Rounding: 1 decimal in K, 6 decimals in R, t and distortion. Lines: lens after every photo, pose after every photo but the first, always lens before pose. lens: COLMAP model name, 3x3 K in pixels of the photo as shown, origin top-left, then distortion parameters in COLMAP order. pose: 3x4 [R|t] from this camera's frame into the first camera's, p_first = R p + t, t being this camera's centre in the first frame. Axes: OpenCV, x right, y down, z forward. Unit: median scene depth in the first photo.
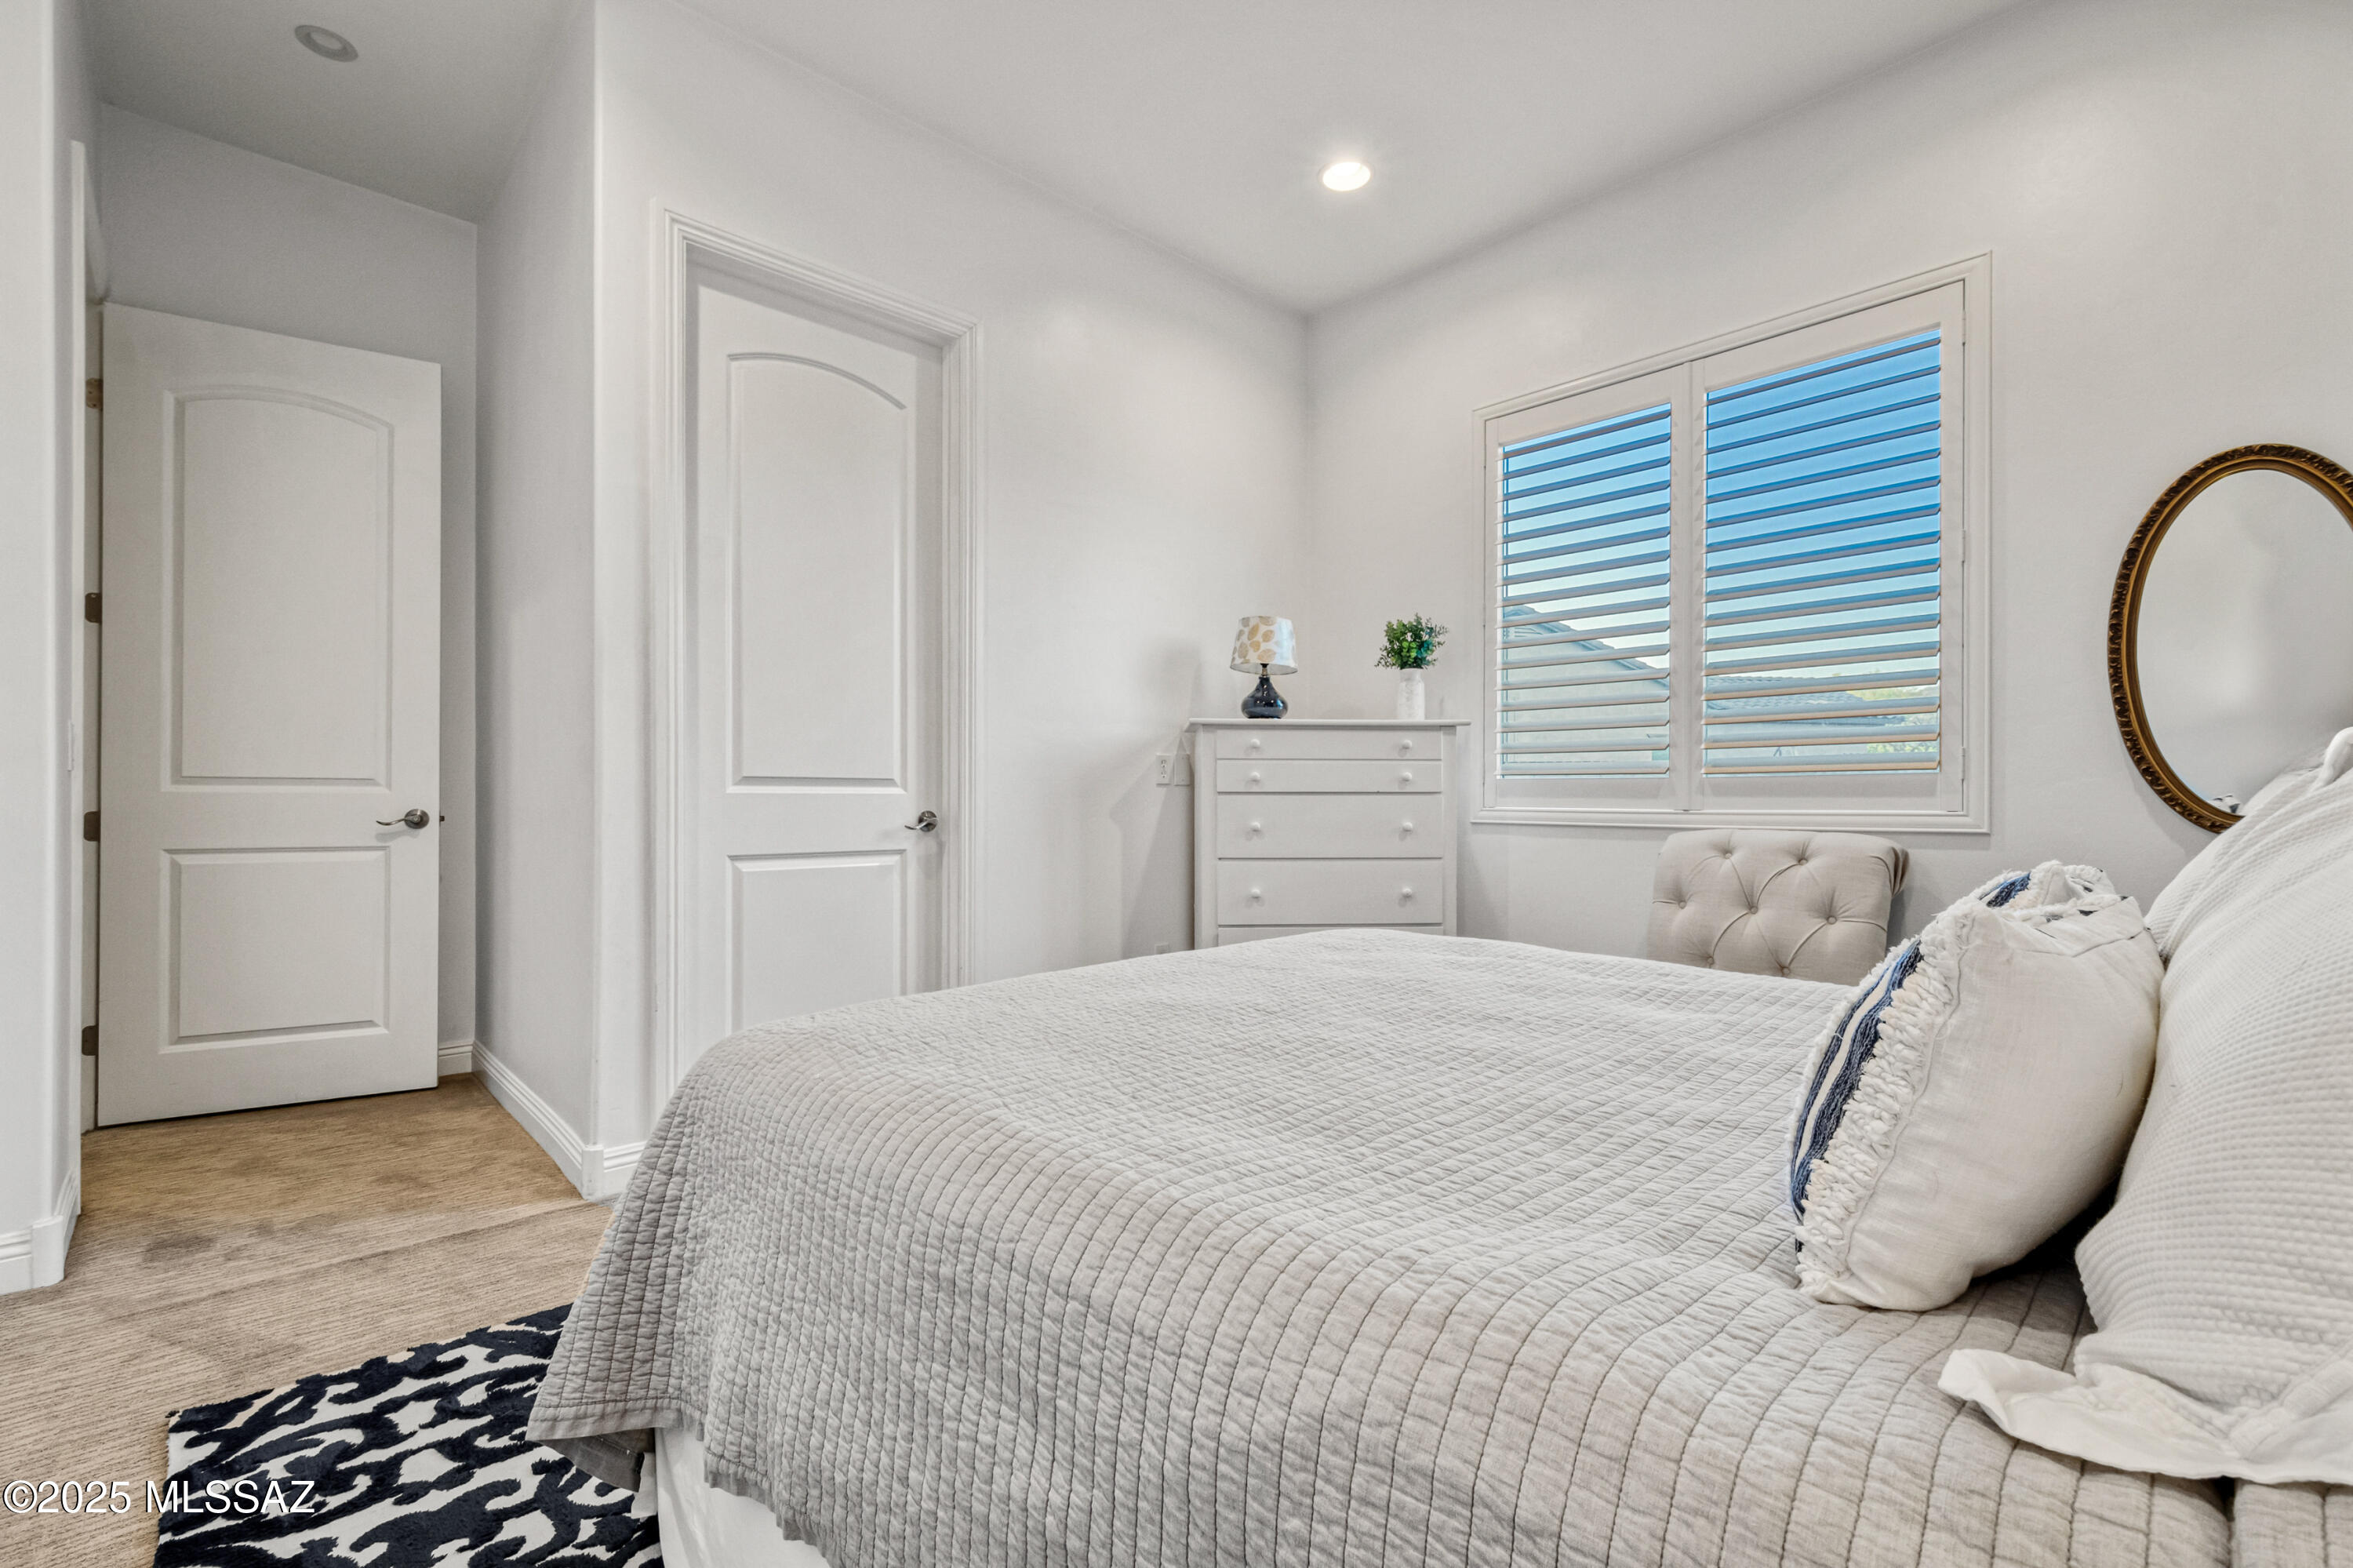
lens RADIAL K [[1025.6, 0, 1182.9], [0, 1025.6, 793.5], [0, 0, 1]] dist [0.004292, 0.000396]
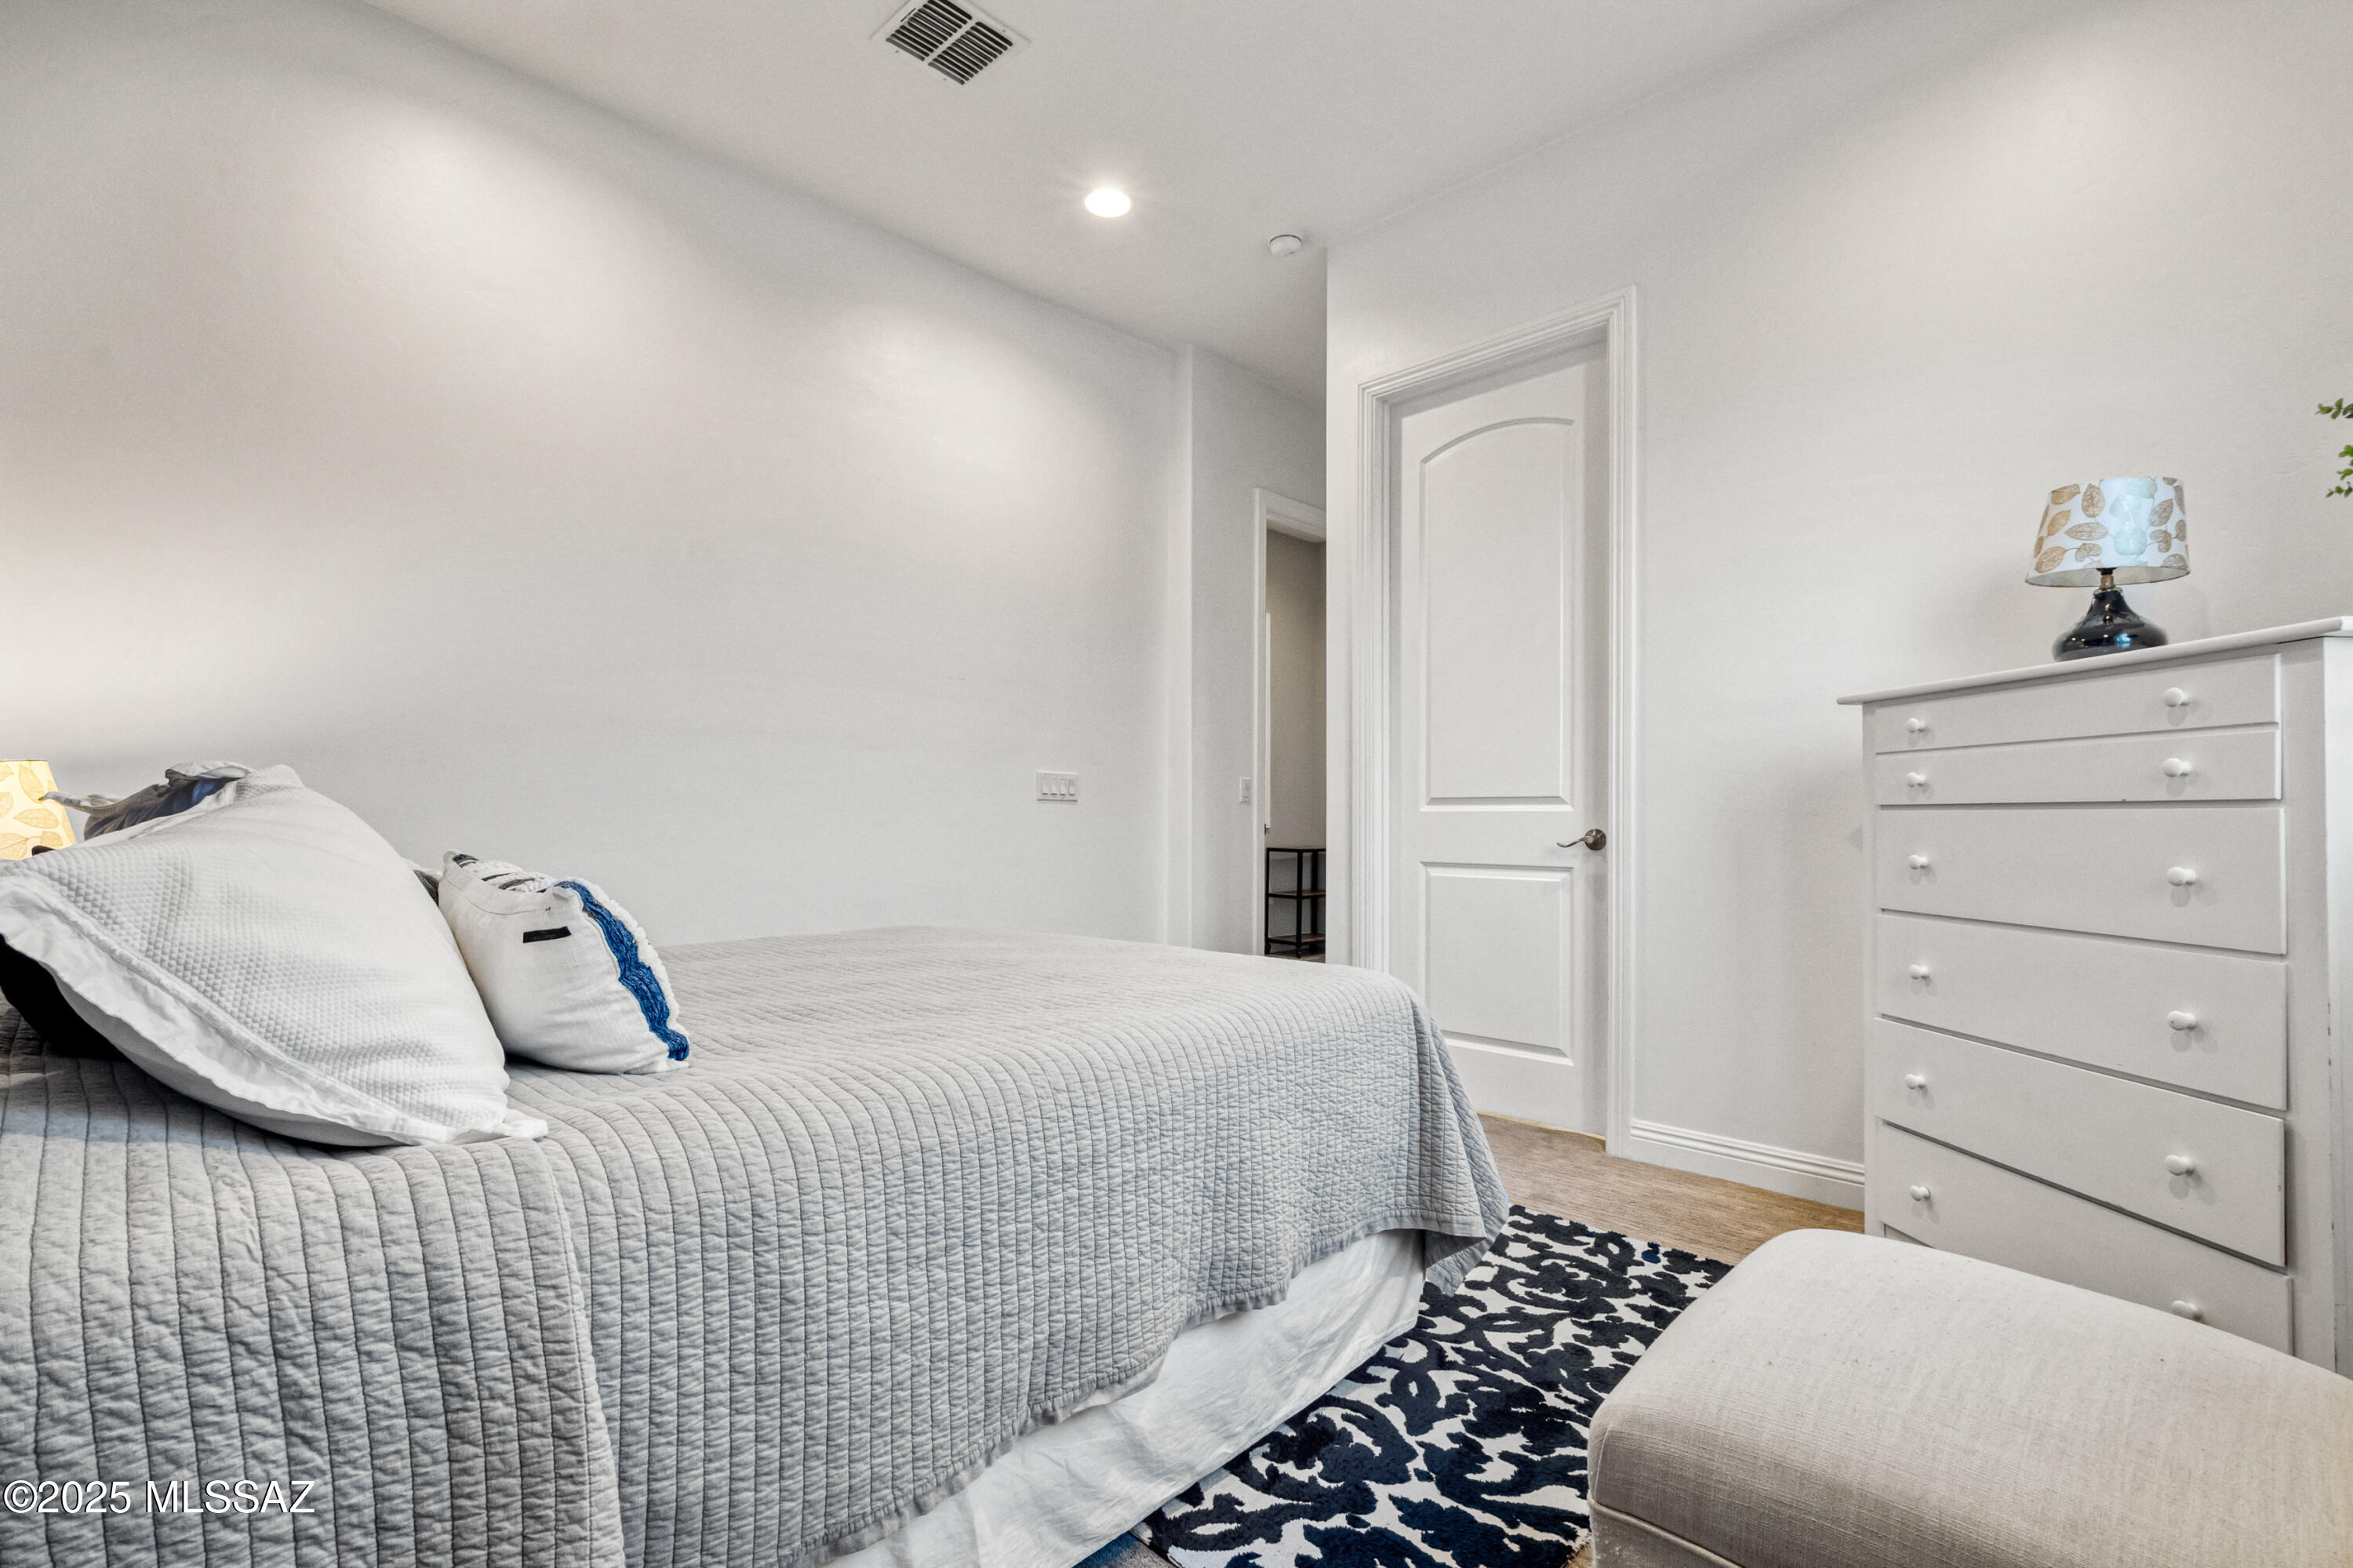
lens RADIAL K [[1046.6, 0, 1184.5], [0, 1046.6, 784.9], [0, 0, 1]] dist [0.011132, -0.000504]
pose [[0.052515, -0.029067, -0.998197, 0.722773], [0.005043, 0.999571, -0.028841, 0.002309], [0.998607, -0.003519, 0.052639, 0.578585]]
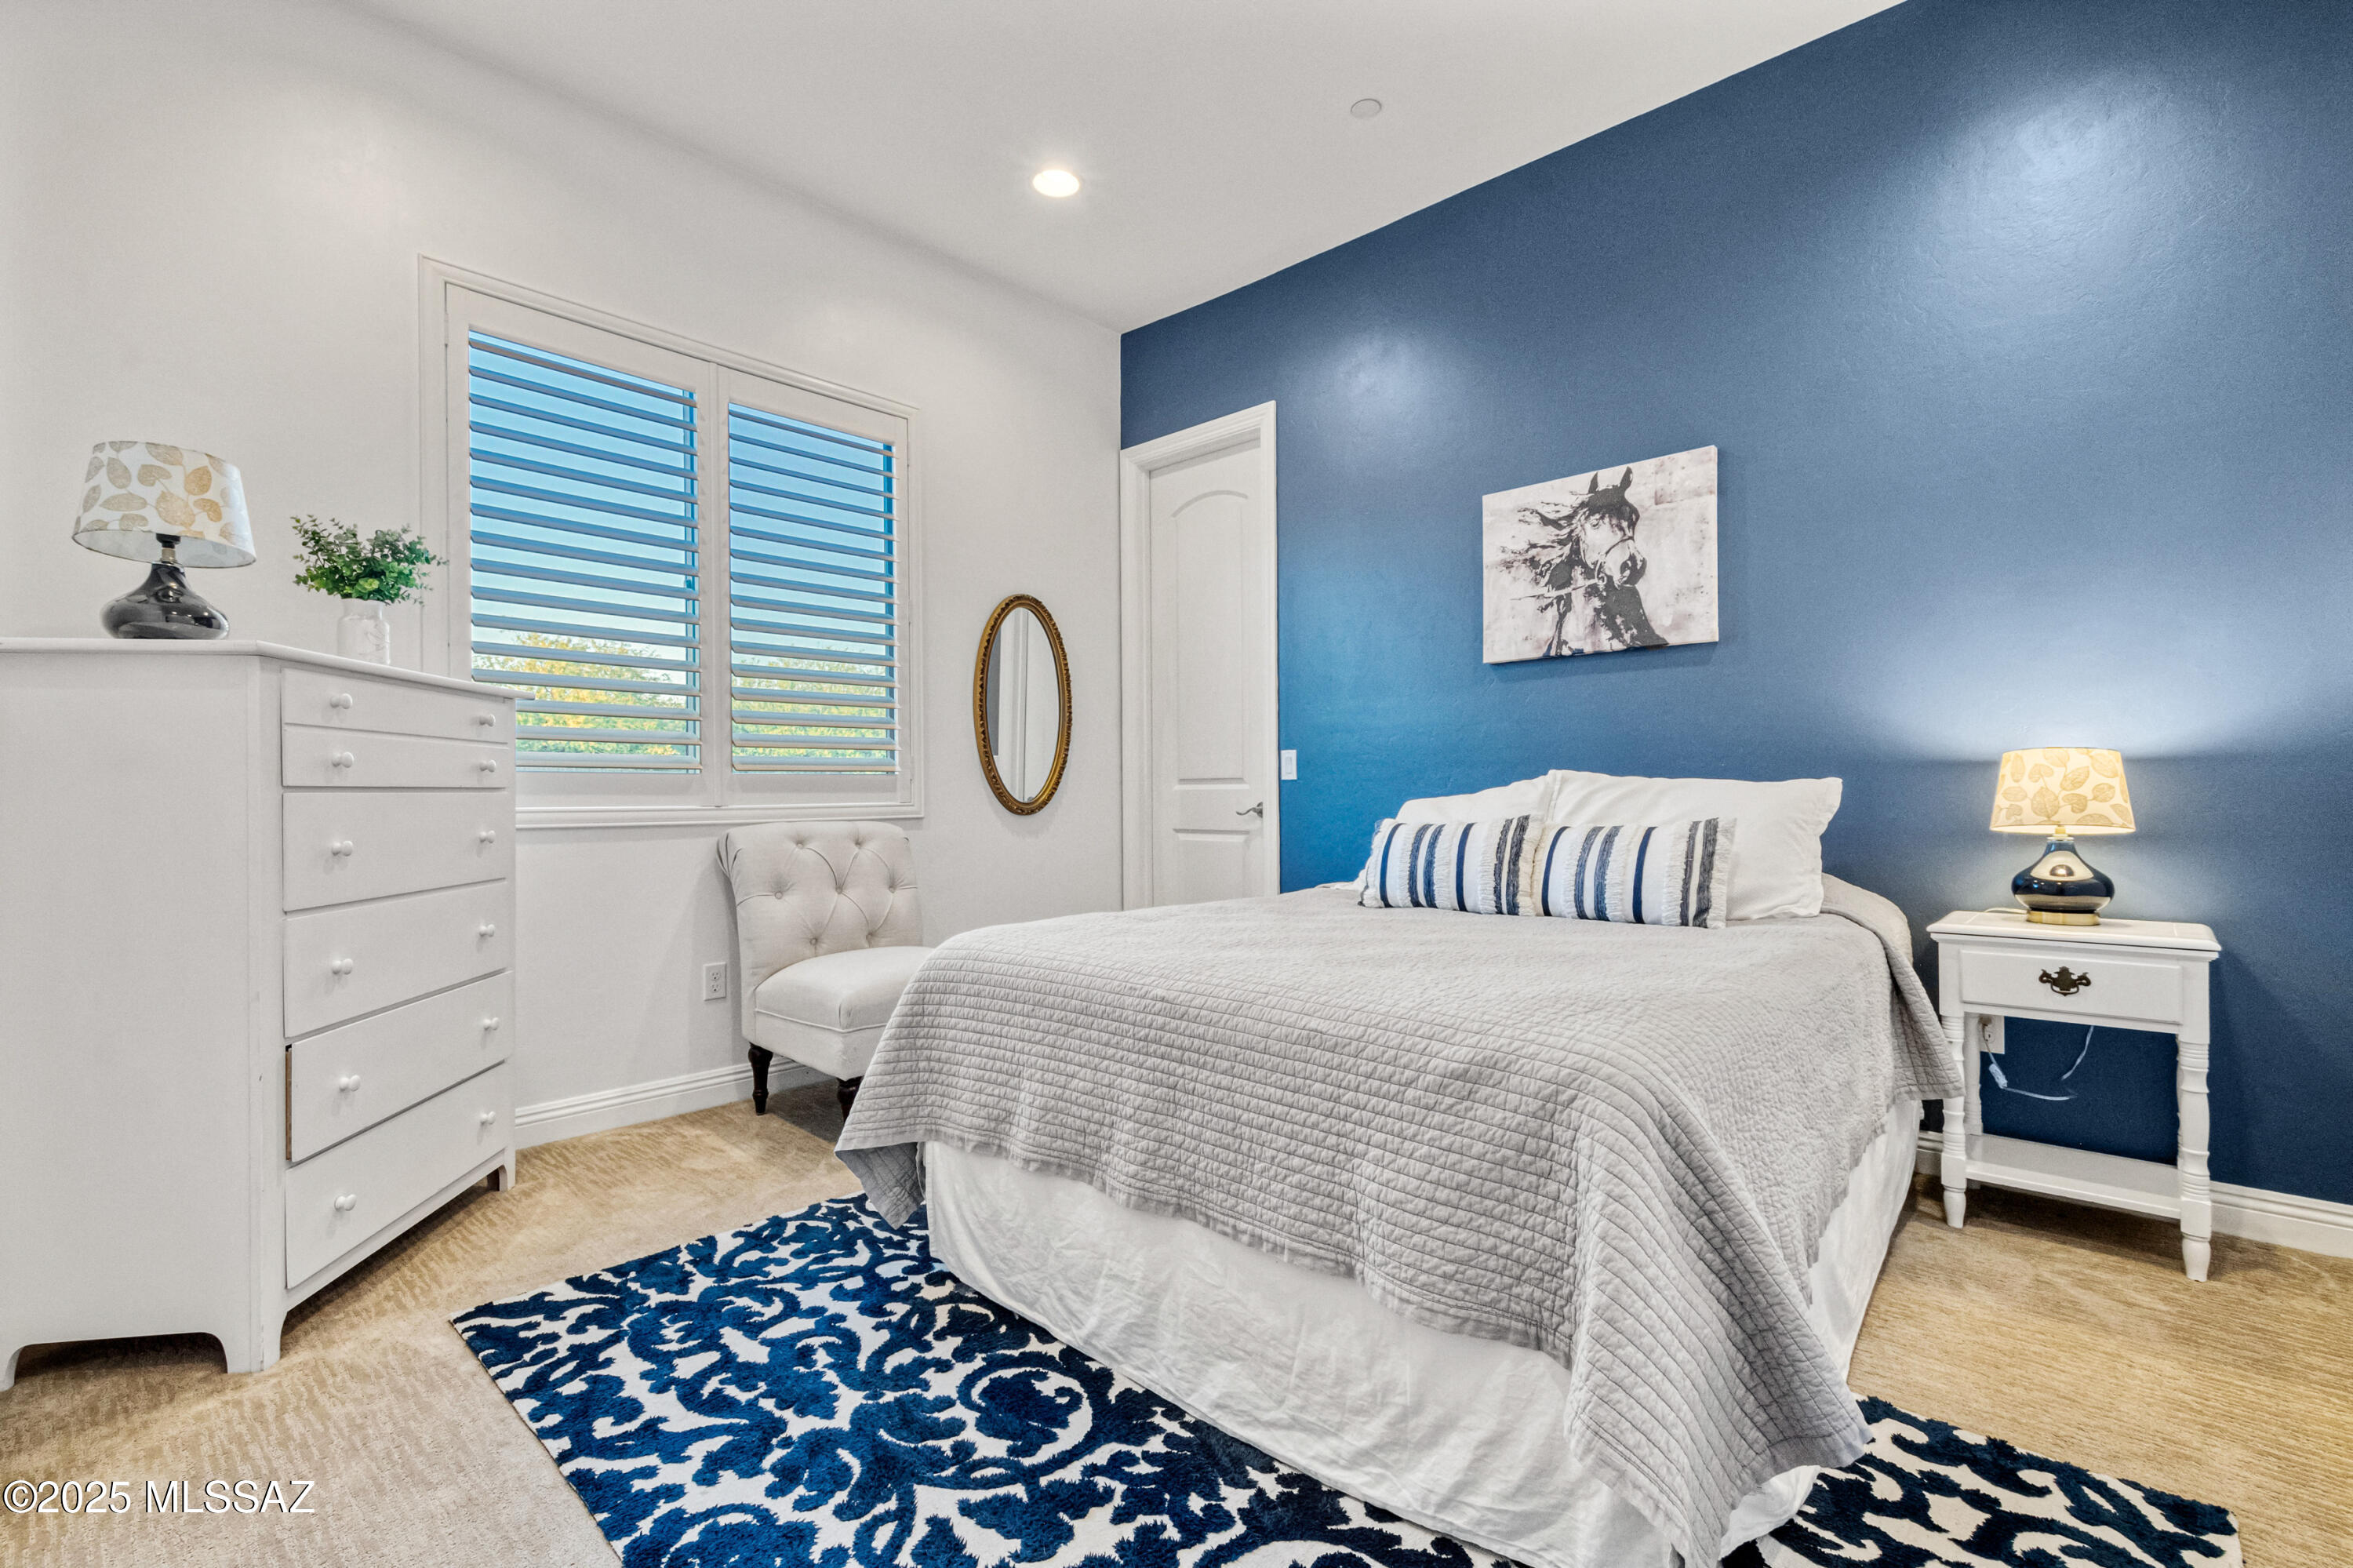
lens RADIAL K [[1046.6, 0, 1184.5], [0, 1046.6, 784.9], [0, 0, 1]] dist [0.011132, -0.000504]
pose [[-0.072542, 0.001307, 0.997365, -0.583906], [0.000083, 0.999999, -0.001305, -0.003266], [-0.997365, -0.000012, -0.072542, 0.627923]]
